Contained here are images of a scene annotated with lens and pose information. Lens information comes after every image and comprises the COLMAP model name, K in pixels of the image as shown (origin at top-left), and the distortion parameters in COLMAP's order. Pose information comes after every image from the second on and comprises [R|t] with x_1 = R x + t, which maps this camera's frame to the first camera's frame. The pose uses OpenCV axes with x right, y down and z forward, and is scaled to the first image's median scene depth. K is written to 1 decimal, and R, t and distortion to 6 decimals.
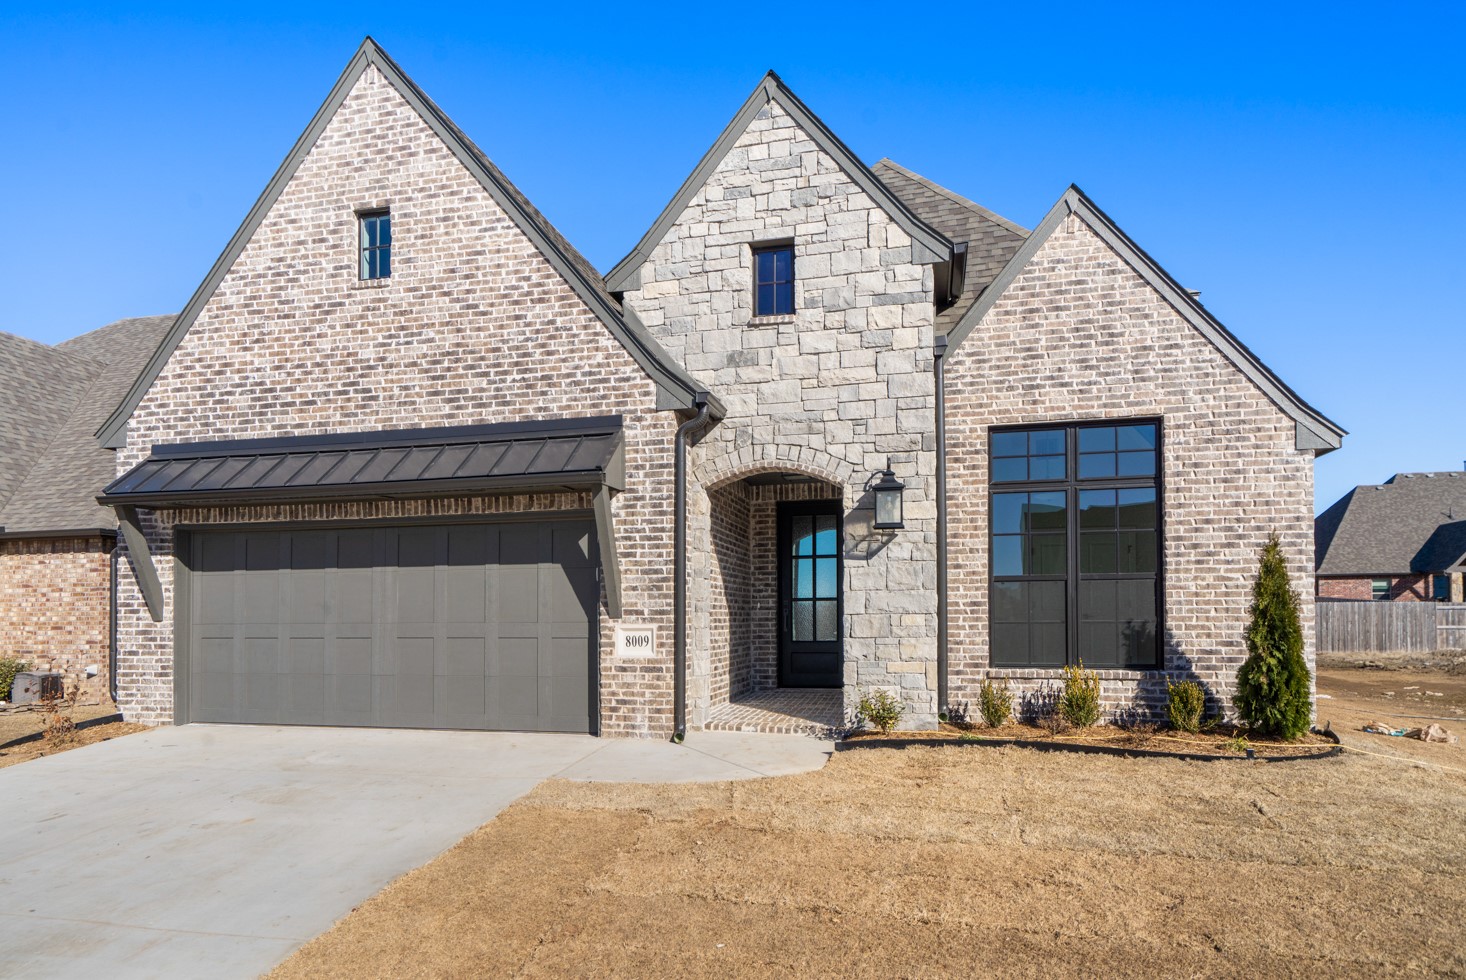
lens RADIAL K [[850.3, 0, 735.2], [0, 850.3, 609.1], [0, 0, 1]] dist [-0.003354, -0.000715]
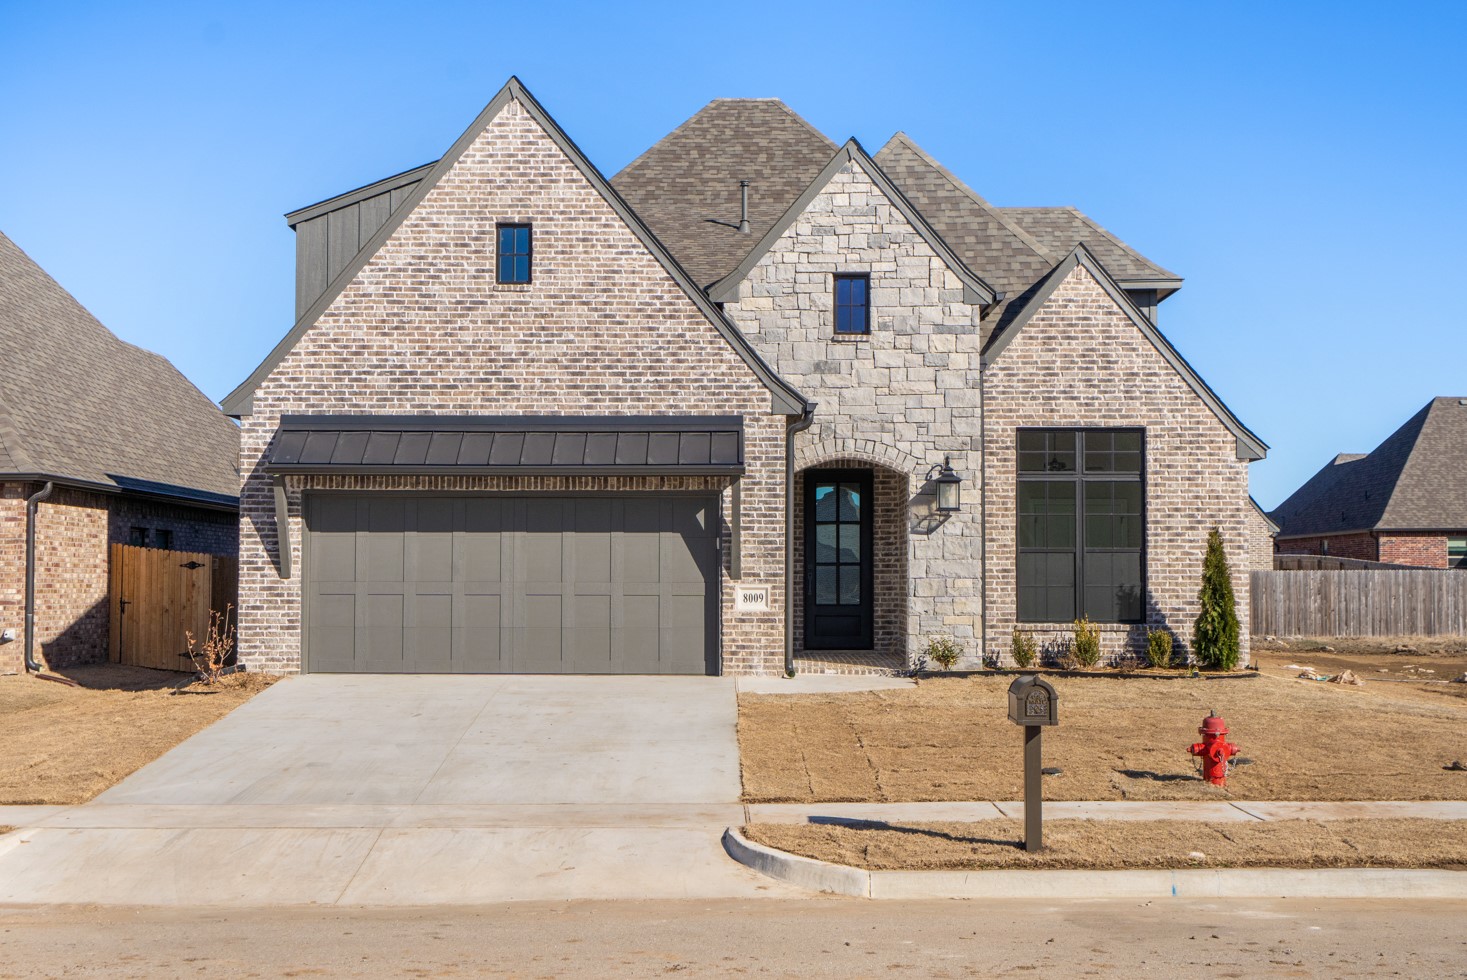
lens RADIAL K [[1815.0, 0, 733.5], [0, 1815.0, 490.0], [0, 0, 1]] dist [-0.002734, -0.439800]
pose [[0.975761, 0.020595, 0.217866, -0.689933], [-0.010818, 0.998884, -0.045974, 0.002192], [-0.218570, 0.042503, 0.974895, -1.509034]]
